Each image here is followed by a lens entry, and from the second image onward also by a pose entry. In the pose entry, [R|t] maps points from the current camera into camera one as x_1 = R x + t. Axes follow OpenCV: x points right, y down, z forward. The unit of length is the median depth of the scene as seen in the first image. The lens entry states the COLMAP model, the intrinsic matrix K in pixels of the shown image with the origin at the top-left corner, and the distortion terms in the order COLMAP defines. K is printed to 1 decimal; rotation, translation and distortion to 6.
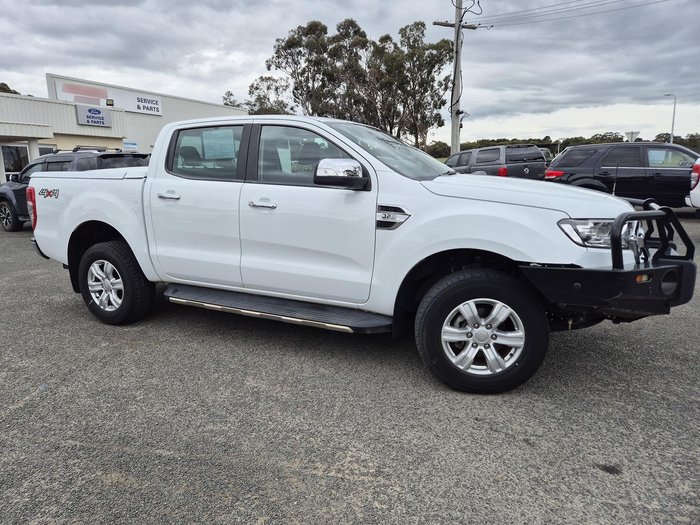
lens RADIAL K [[472.2, 0, 340.8], [0, 472.2, 265.0], [0, 0, 1]] dist [0.076415, -0.057664]
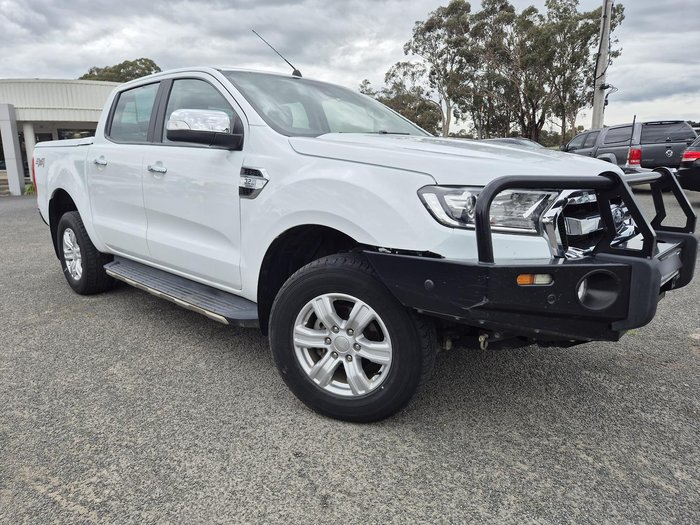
lens RADIAL K [[472.2, 0, 339.6], [0, 472.2, 268.9], [0, 0, 1]] dist [0.076415, -0.057664]
pose [[0.957809, 0.067512, -0.279364, 0.353051], [-0.059506, 0.997540, 0.037049, 0.003234], [0.281178, -0.018862, 0.959470, 0.206975]]
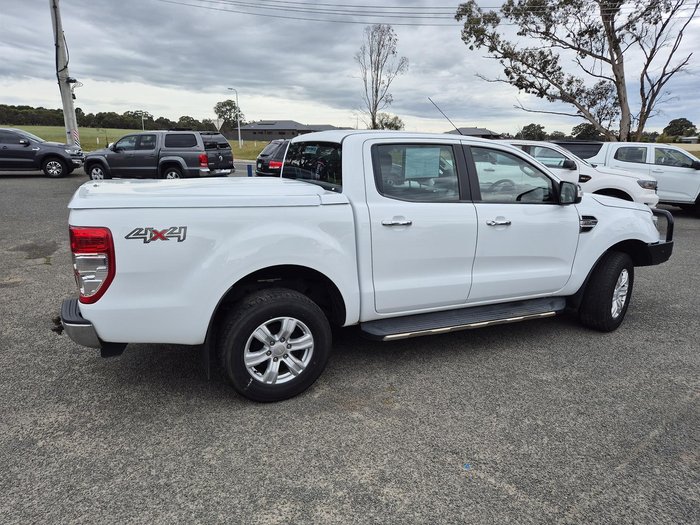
lens RADIAL K [[472.2, 0, 351.2], [0, 472.2, 272.6], [0, 0, 1]] dist [0.076415, -0.057664]
pose [[0.605315, -0.176246, 0.776229, -1.049657], [0.126608, 0.984082, 0.124709, -0.164503], [-0.785853, 0.022788, 0.617994, 0.505128]]
